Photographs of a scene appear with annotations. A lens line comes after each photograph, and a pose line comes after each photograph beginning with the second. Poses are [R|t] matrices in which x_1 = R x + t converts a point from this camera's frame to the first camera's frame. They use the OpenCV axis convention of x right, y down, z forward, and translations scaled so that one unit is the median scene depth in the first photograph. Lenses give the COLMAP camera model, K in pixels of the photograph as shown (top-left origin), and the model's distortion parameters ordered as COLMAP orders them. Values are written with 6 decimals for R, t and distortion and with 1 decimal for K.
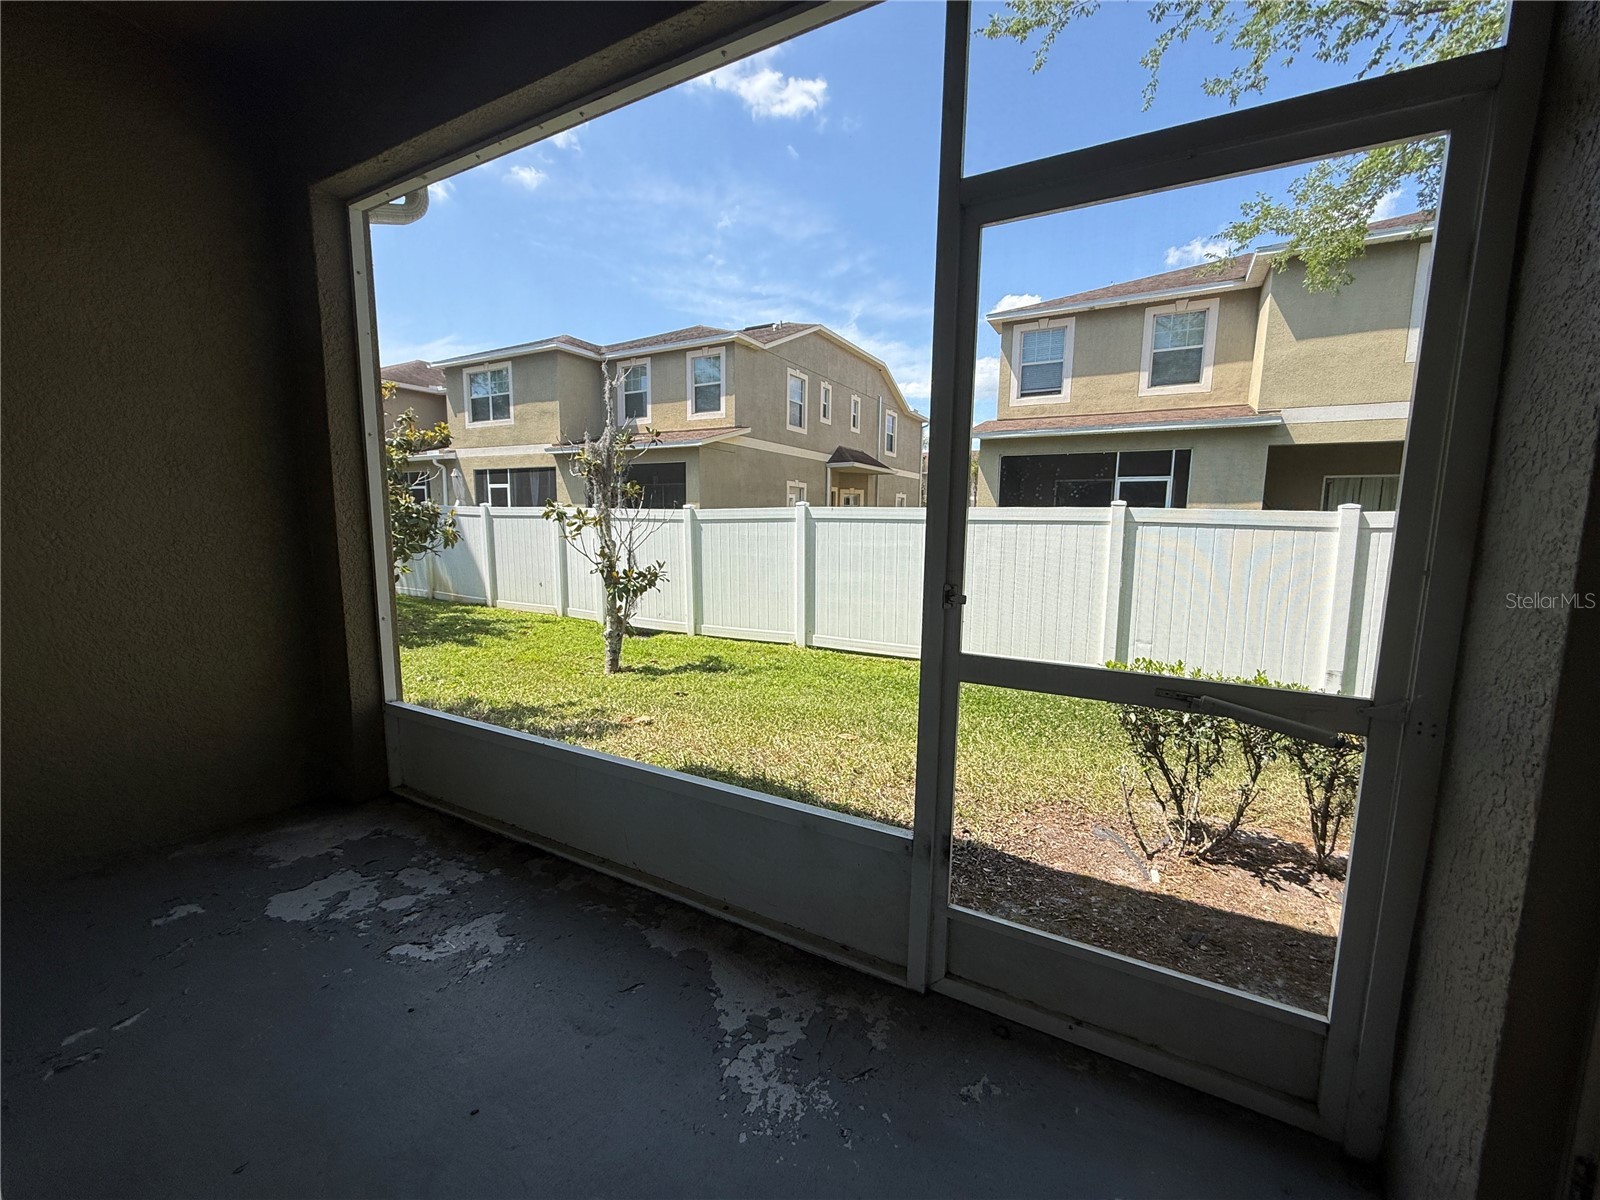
lens RADIAL K [[638.9, 0, 798.7], [0, 638.9, 605.4], [0, 0, 1]] dist [-0.001592, -0.000160]
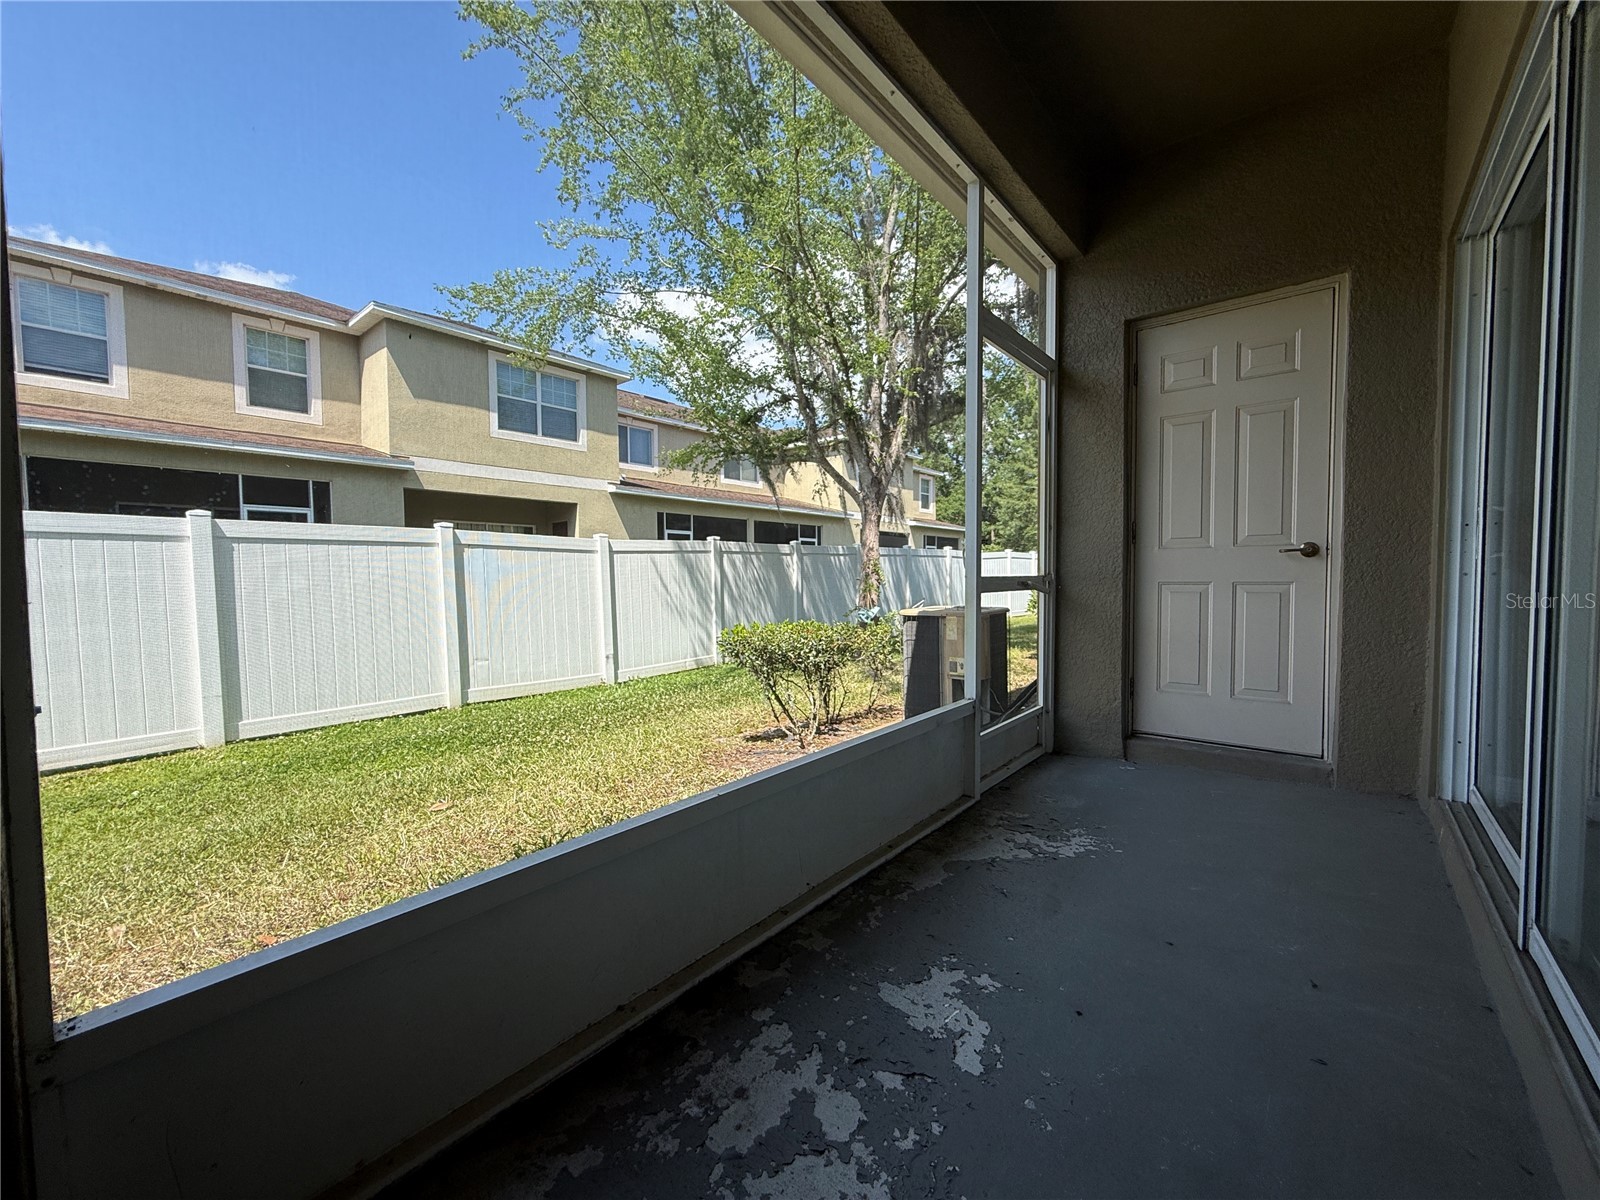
lens RADIAL K [[638.9, 0, 798.7], [0, 638.9, 605.4], [0, 0, 1]] dist [-0.001592, -0.000160]
pose [[0.186712, -0.061882, 0.980464, -0.202701], [0.140295, 0.989465, 0.035734, 0.002960], [-0.972346, 0.130882, 0.193426, 0.155525]]
